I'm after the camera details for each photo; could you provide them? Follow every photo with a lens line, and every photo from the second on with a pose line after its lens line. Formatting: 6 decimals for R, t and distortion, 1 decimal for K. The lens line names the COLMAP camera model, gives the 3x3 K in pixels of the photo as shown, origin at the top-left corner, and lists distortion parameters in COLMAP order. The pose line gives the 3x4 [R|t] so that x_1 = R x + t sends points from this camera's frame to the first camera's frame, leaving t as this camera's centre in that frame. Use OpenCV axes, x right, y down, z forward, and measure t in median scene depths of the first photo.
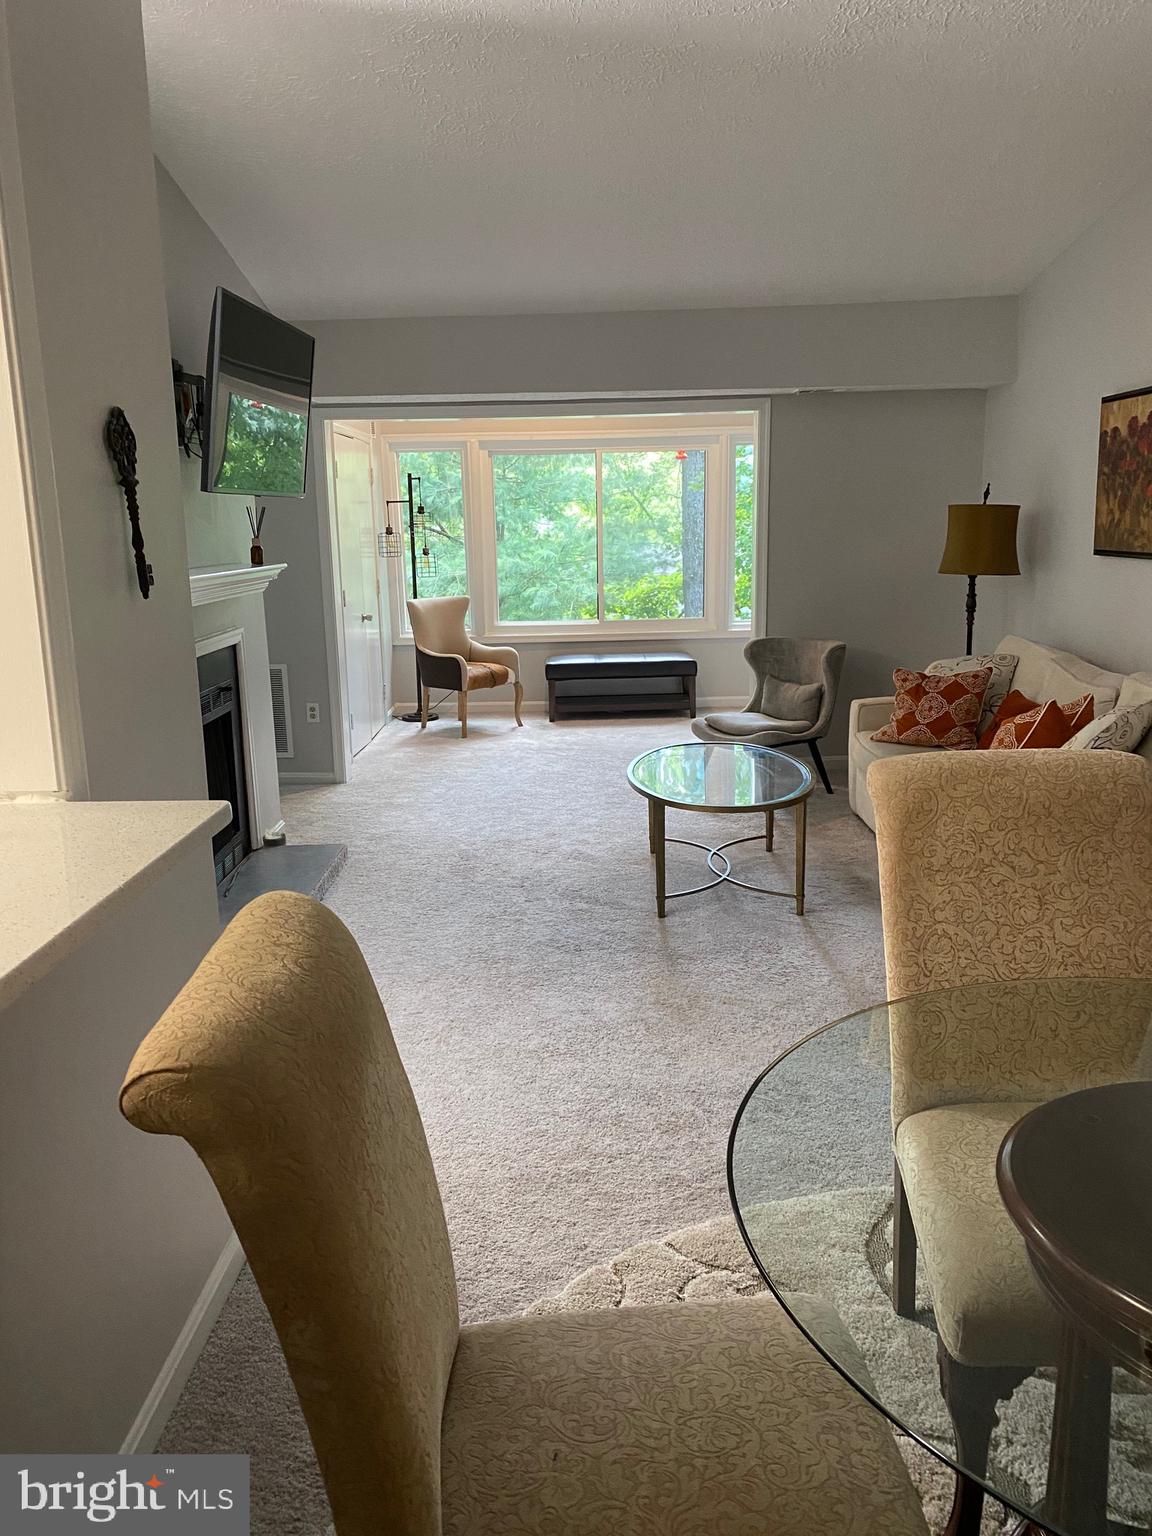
lens RADIAL K [[1136.6, 0, 609.8], [0, 1136.6, 758.3], [0, 0, 1]] dist [0.154036, -0.416913]
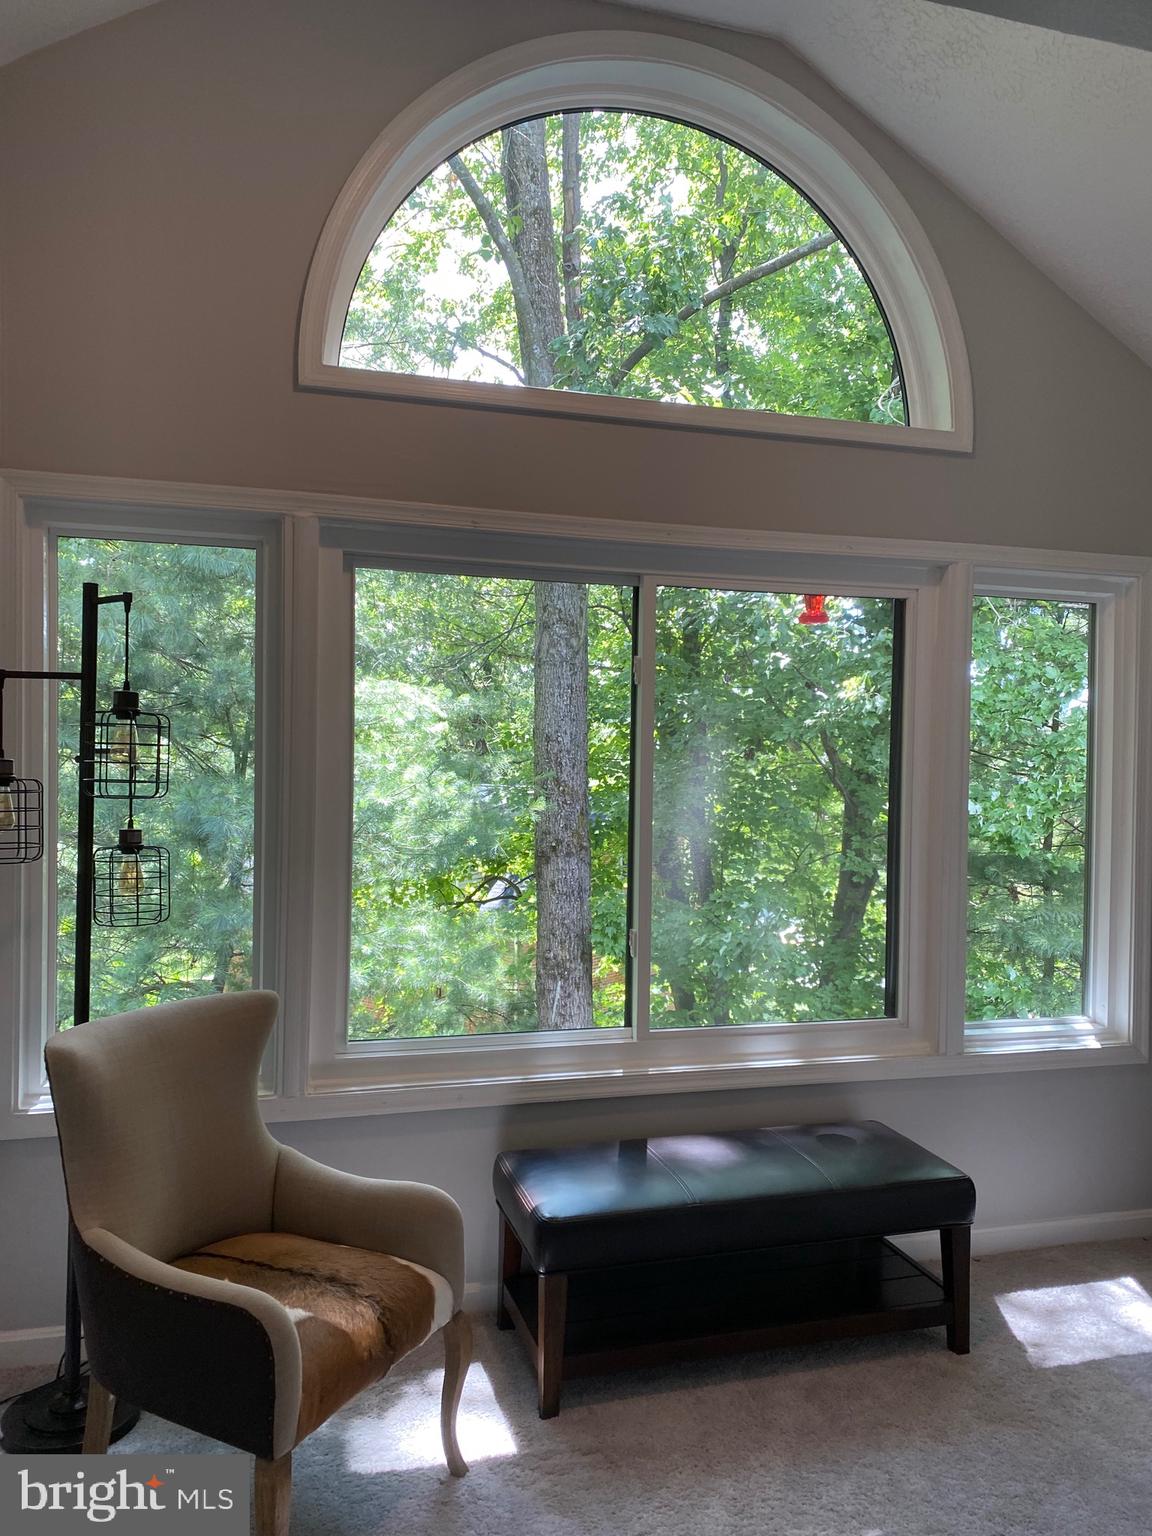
lens RADIAL K [[1150.9, 0, 590.7], [0, 1150.9, 769.1], [0, 0, 1]] dist [0.040613, -0.060990]
pose [[0.966731, 0.030025, 0.254028, -0.124564], [0.020804, 0.980569, -0.195070, -0.140984], [-0.254949, 0.193865, 0.947321, 0.695626]]
